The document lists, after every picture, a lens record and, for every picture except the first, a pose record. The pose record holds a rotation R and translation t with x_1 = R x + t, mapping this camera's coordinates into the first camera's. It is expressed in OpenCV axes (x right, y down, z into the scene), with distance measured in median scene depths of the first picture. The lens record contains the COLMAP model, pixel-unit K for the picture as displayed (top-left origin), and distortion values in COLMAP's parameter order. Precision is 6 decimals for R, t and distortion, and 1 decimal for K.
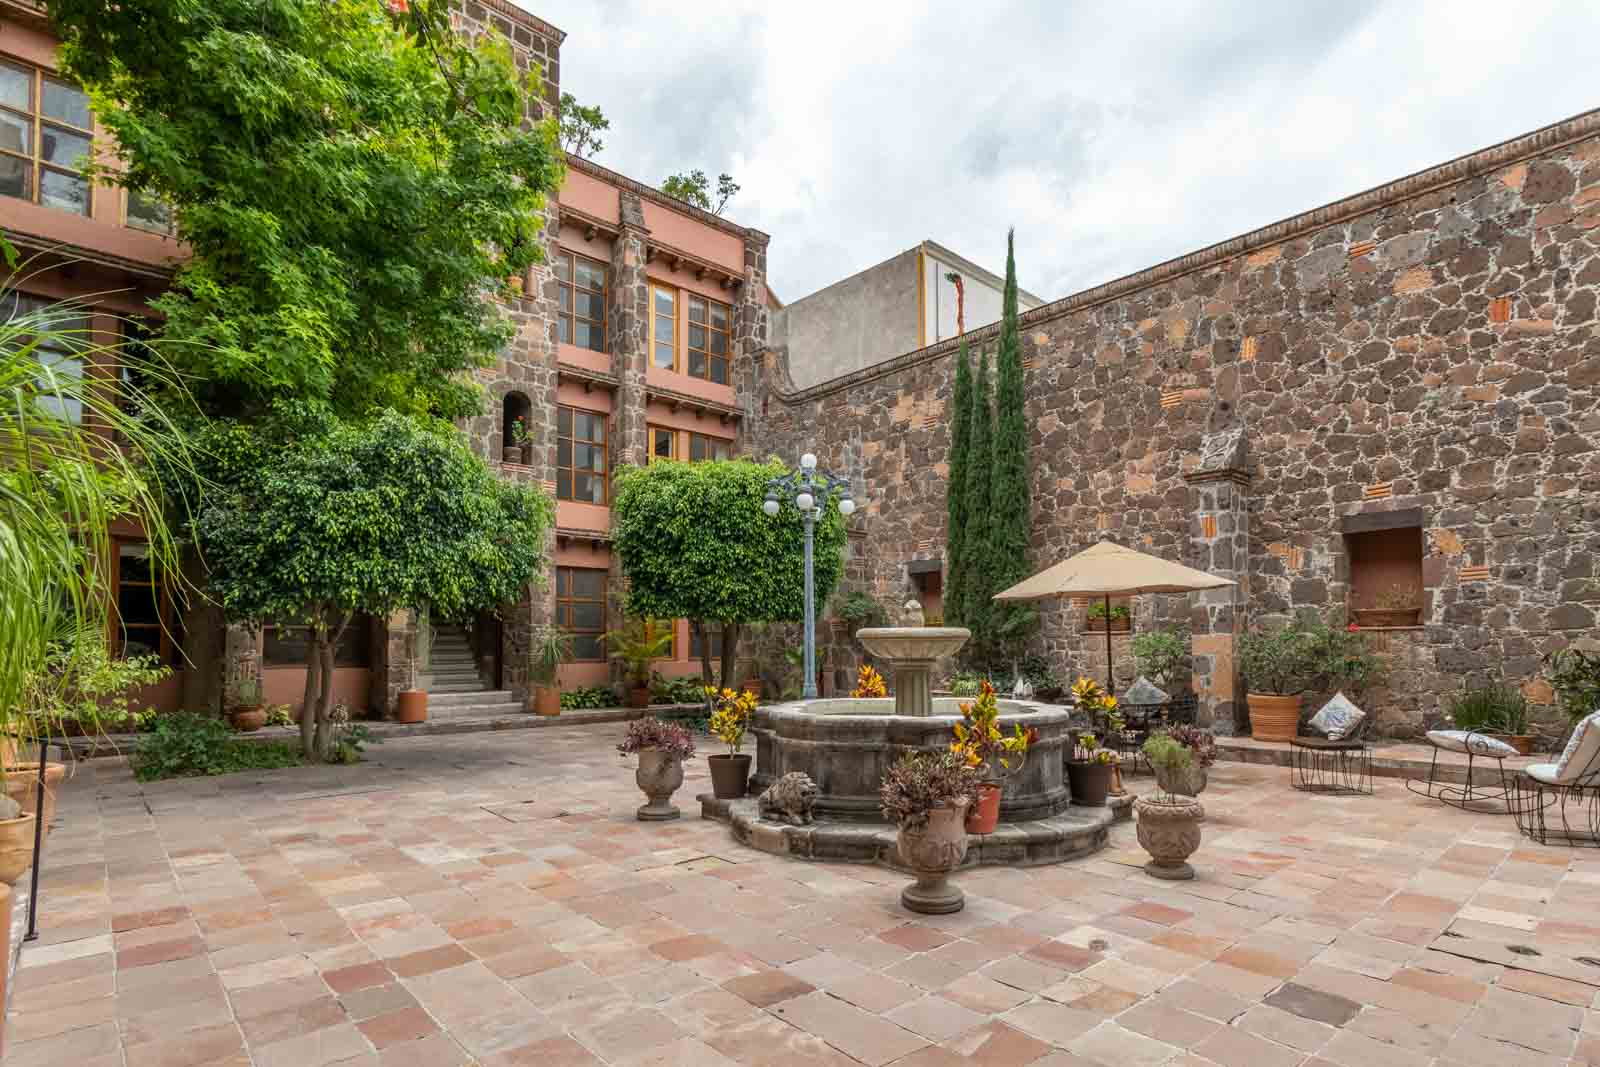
lens RADIAL K [[816.7, 0, 774.4], [0, 816.7, 613.9], [0, 0, 1]] dist [-0.002149, -0.000250]
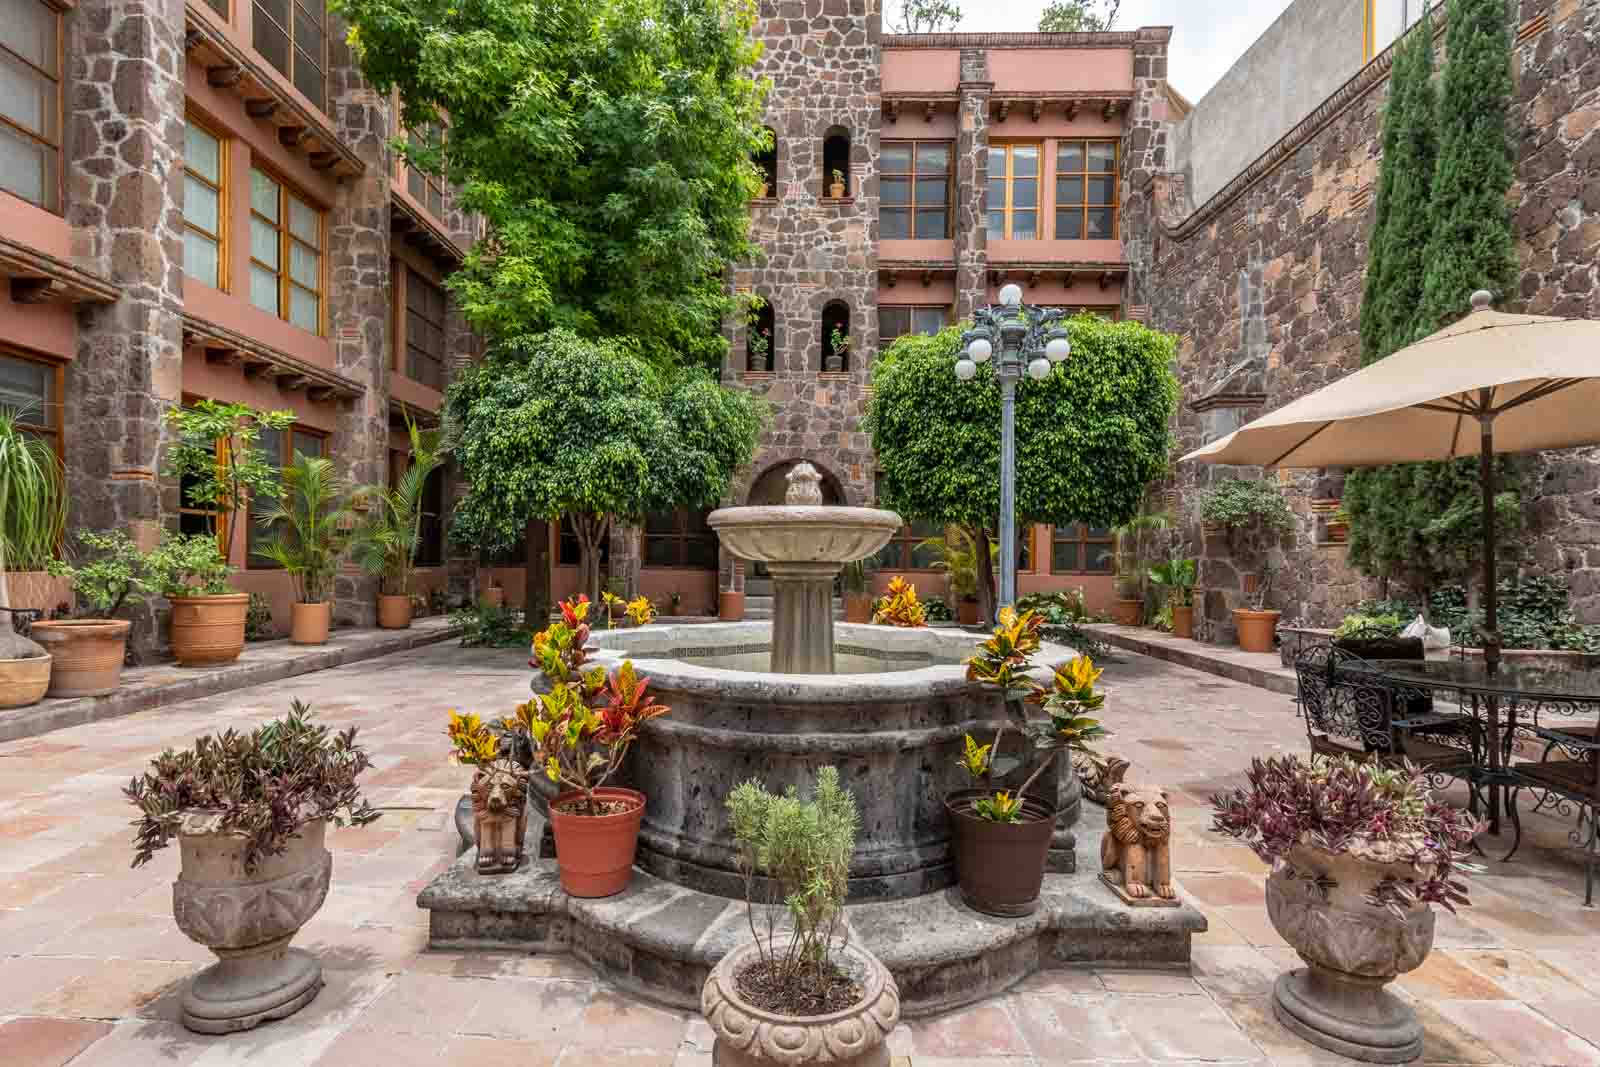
lens RADIAL K [[736.0, 0, 779.2], [0, 736.0, 557.8], [0, 0, 1]] dist [0.001392, 0.000472]
pose [[0.734546, 0.012796, -0.678438, 0.233886], [0.009565, 0.999528, 0.029209, 0.015992], [0.678492, -0.027945, 0.734077, 0.263142]]
